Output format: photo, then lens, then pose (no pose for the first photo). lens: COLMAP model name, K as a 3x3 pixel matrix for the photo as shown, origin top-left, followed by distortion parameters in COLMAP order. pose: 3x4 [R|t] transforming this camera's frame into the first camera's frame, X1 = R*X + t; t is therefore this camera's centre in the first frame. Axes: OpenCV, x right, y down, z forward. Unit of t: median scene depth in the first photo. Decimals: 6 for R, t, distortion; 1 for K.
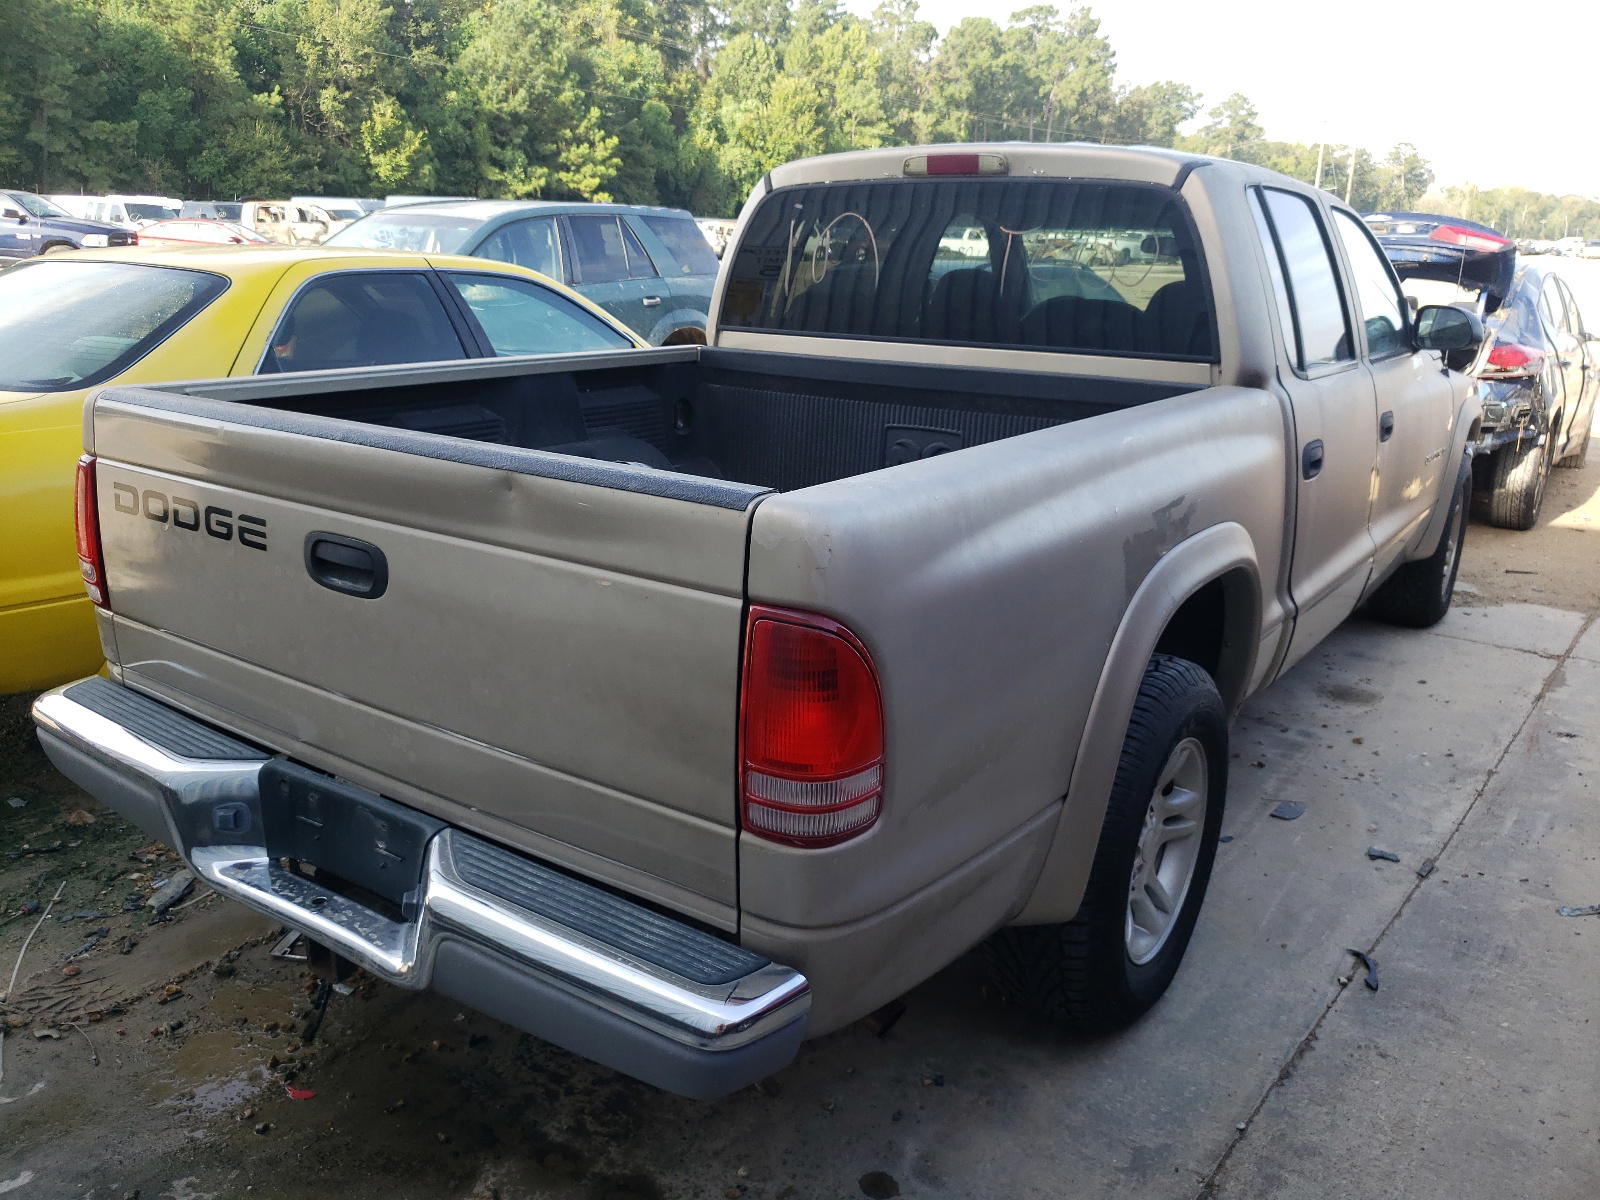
lens RADIAL K [[1220.9, 0, 800.0], [0, 1220.9, 600.0], [0, 0, 1]] dist [0.005357, -0.066377]
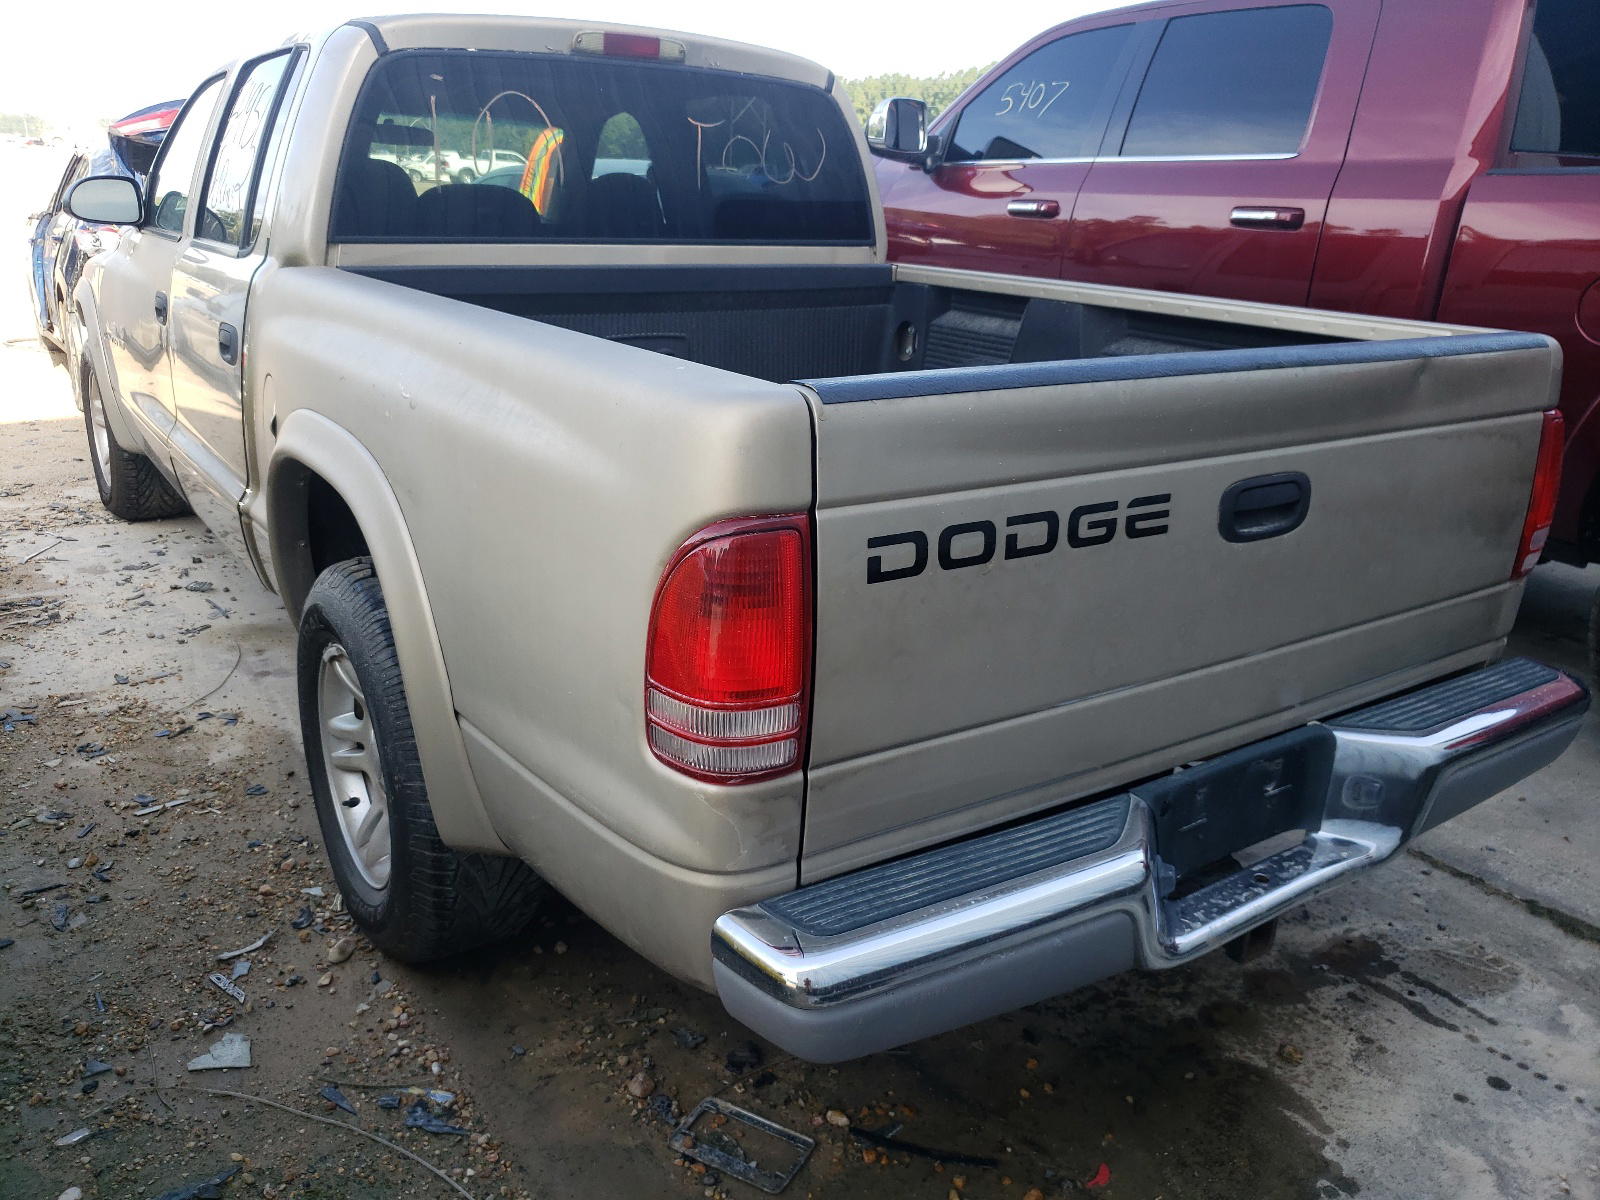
lens RADIAL K [[1220.9, 0, 800.0], [0, 1220.9, 600.0], [0, 0, 1]] dist [0.005357, -0.066377]
pose [[0.368125, -0.308190, 0.877213, -1.196746], [0.231099, 0.944188, 0.234739, -0.232726], [-0.900598, 0.116309, 0.418801, 0.860020]]
